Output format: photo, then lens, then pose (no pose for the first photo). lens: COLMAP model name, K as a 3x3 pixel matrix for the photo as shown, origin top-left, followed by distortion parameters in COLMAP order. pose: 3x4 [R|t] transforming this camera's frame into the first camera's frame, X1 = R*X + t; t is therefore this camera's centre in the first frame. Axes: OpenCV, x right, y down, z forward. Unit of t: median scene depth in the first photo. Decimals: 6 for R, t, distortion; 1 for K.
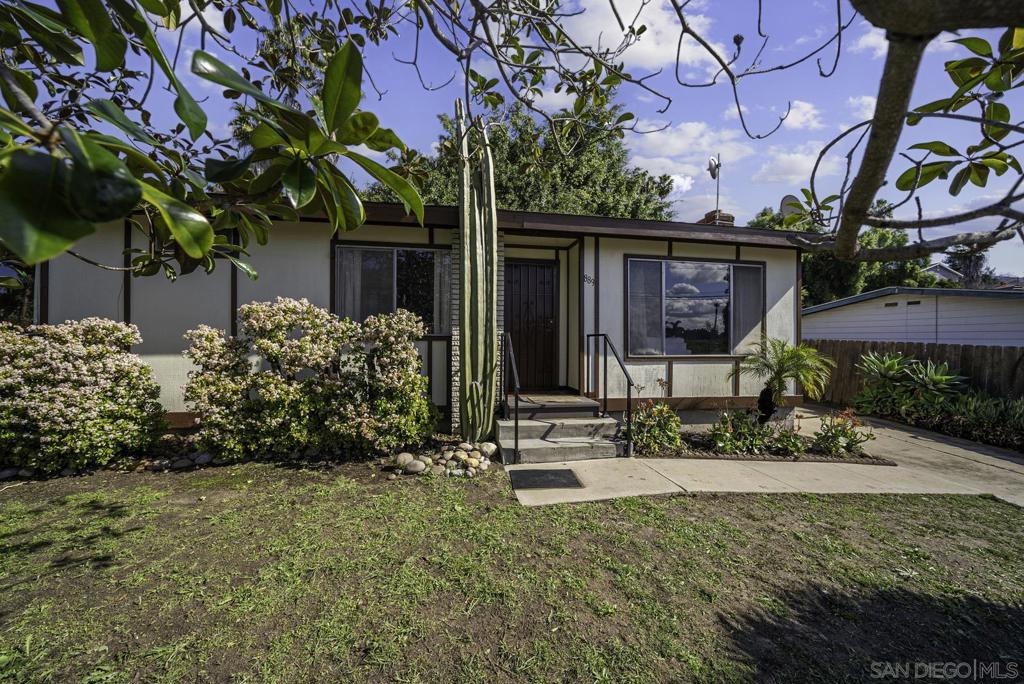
lens RADIAL K [[359.0, 0, 507.4], [0, 359.0, 338.1], [0, 0, 1]] dist [-0.016567, 0.000141]
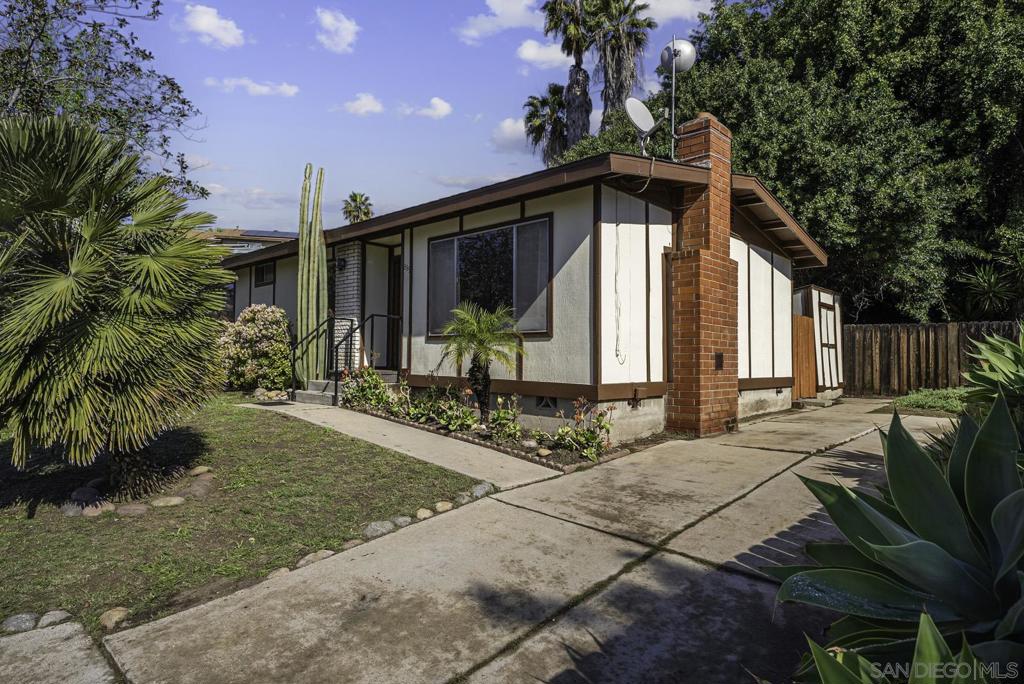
lens RADIAL K [[590.2, 0, 513.4], [0, 590.2, 340.0], [0, 0, 1]] dist [0.022966, 0.001759]
pose [[0.607075, -0.028275, -0.794141, 2.490835], [-0.005001, 0.999211, -0.039400, 0.177746], [0.794629, 0.027890, 0.606455, 0.205413]]
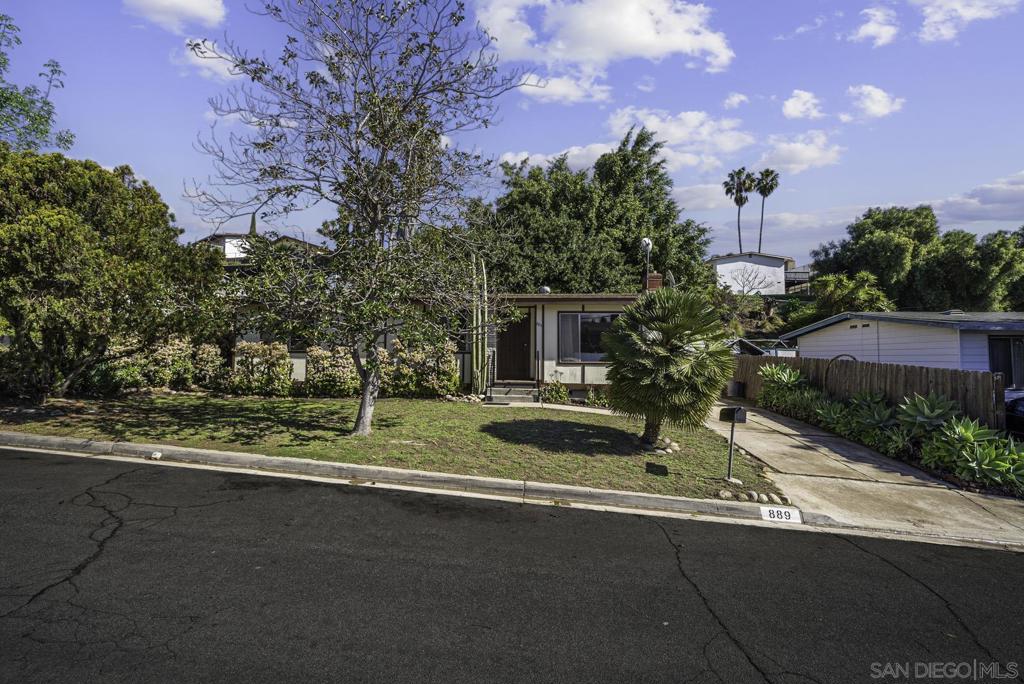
lens RADIAL K [[417.2, 0, 512.9], [0, 417.2, 340.8], [0, 0, 1]] dist [-0.000300, -0.000252]
pose [[0.977596, -0.004823, -0.210433, 0.770452], [-0.003542, 0.999219, -0.039359, 0.033430], [0.210458, 0.039223, 0.976816, -1.801605]]
